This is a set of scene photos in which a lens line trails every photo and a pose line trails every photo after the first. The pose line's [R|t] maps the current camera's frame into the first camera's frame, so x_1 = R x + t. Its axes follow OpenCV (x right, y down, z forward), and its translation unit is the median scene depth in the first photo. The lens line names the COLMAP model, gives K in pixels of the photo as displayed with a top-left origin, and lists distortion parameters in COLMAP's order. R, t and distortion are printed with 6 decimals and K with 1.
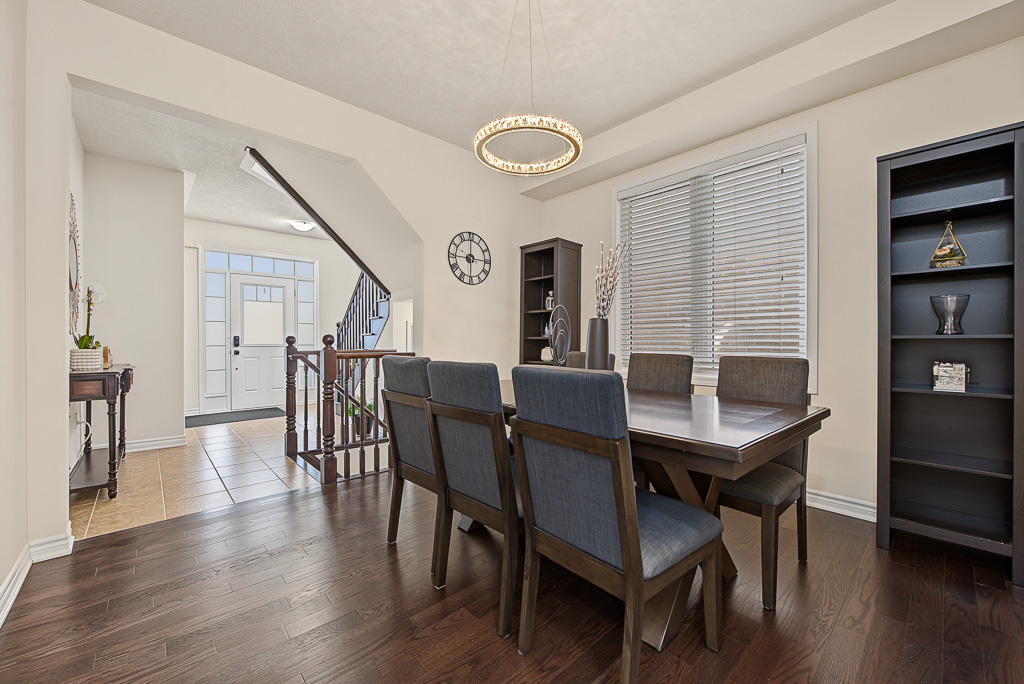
lens RADIAL K [[410.2, 0, 517.6], [0, 410.2, 340.1], [0, 0, 1]] dist [-0.000706, -0.001370]
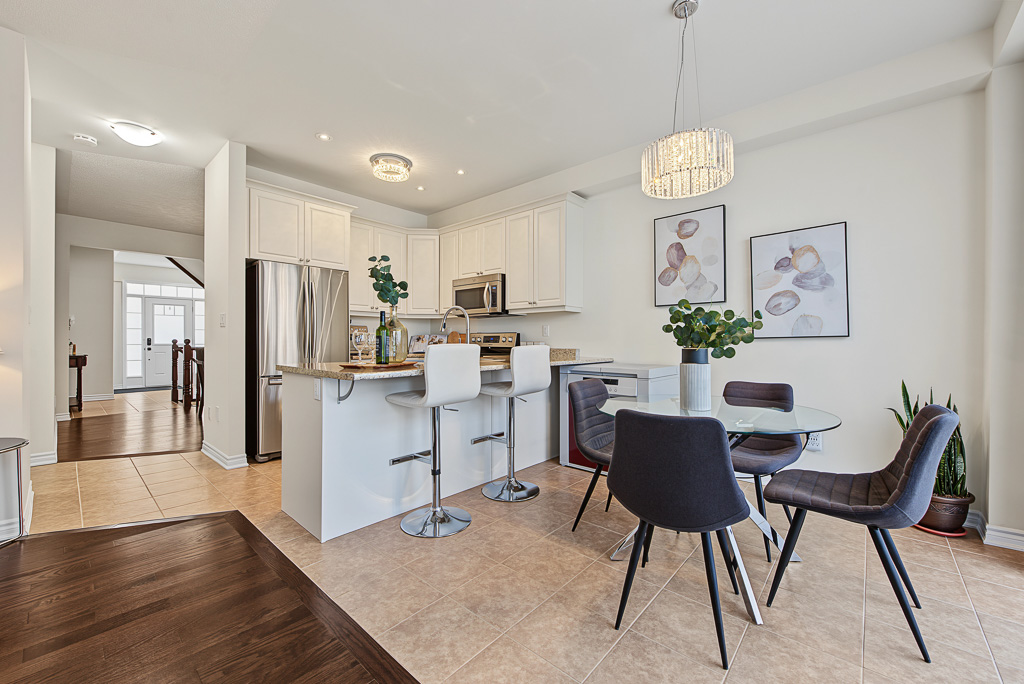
lens RADIAL K [[410.2, 0, 510.2], [0, 410.2, 342.7], [0, 0, 1]] dist [-0.000706, -0.001370]
pose [[0.995455, 0.004480, 0.095123, 0.799531], [-0.004860, 0.999981, 0.003760, -0.008300], [-0.095105, -0.004205, 0.995458, -1.020755]]
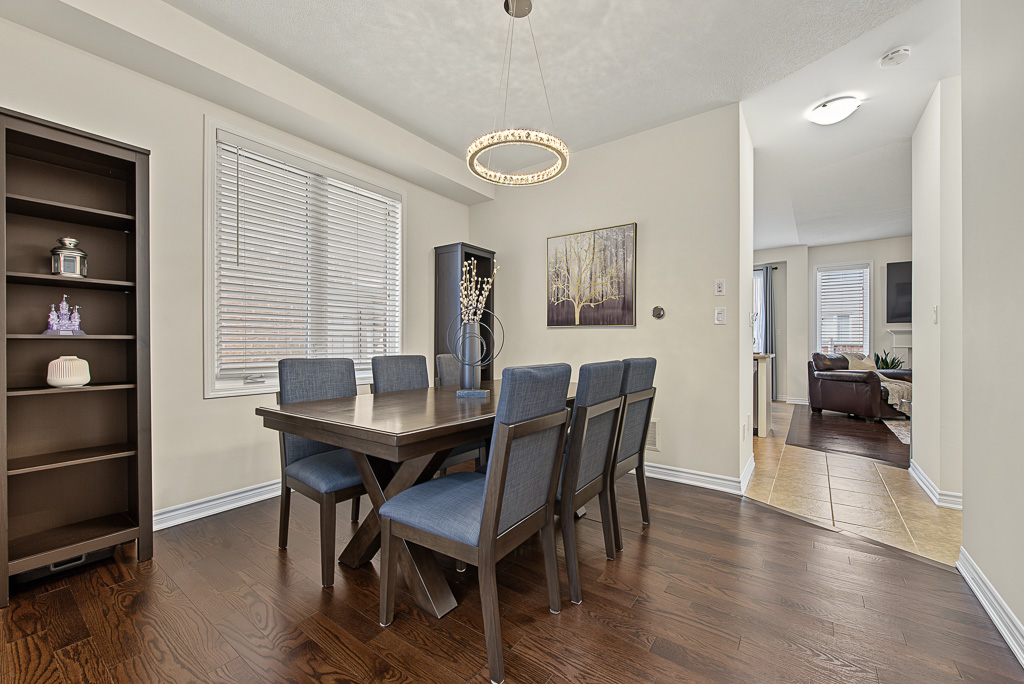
lens RADIAL K [[410.2, 0, 506.9], [0, 410.2, 344.6], [0, 0, 1]] dist [-0.000706, -0.001370]
pose [[-0.193090, -0.001253, 0.981180, -0.503105], [-0.001627, 0.999998, 0.000957, 0.002502], [-0.981180, -0.001411, -0.193092, 0.627346]]
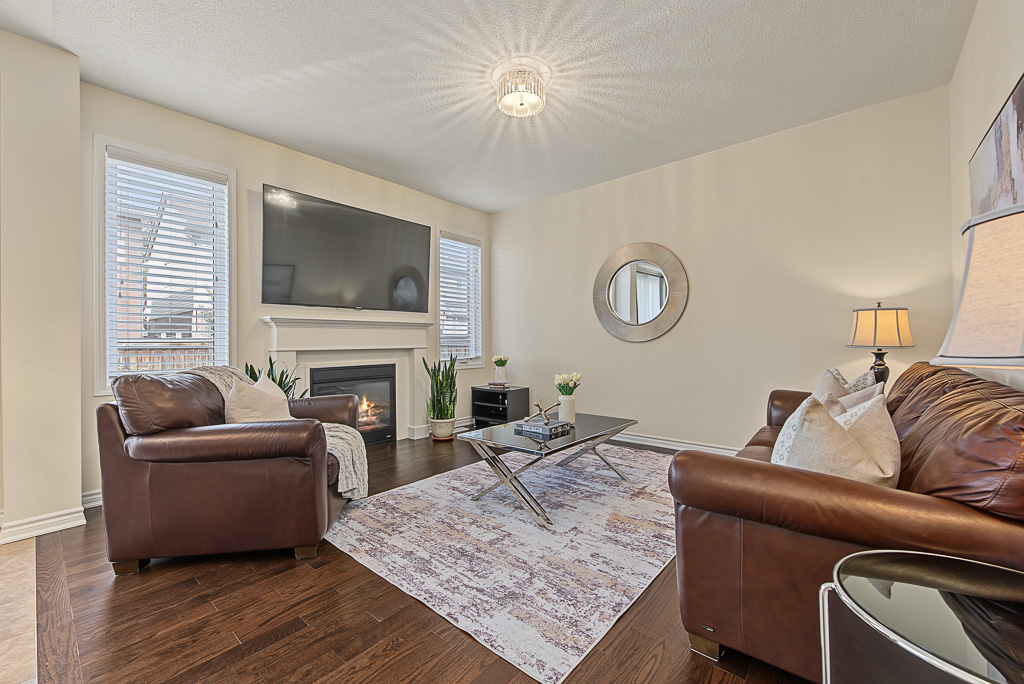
lens RADIAL K [[410.2, 0, 518.1], [0, 410.2, 341.2], [0, 0, 1]] dist [-0.000706, -0.001370]
pose [[-0.992004, 0.010724, -0.125748, 0.430692], [0.011370, 0.999926, -0.004420, 0.001294], [0.125692, -0.005815, -0.992052, -0.320151]]
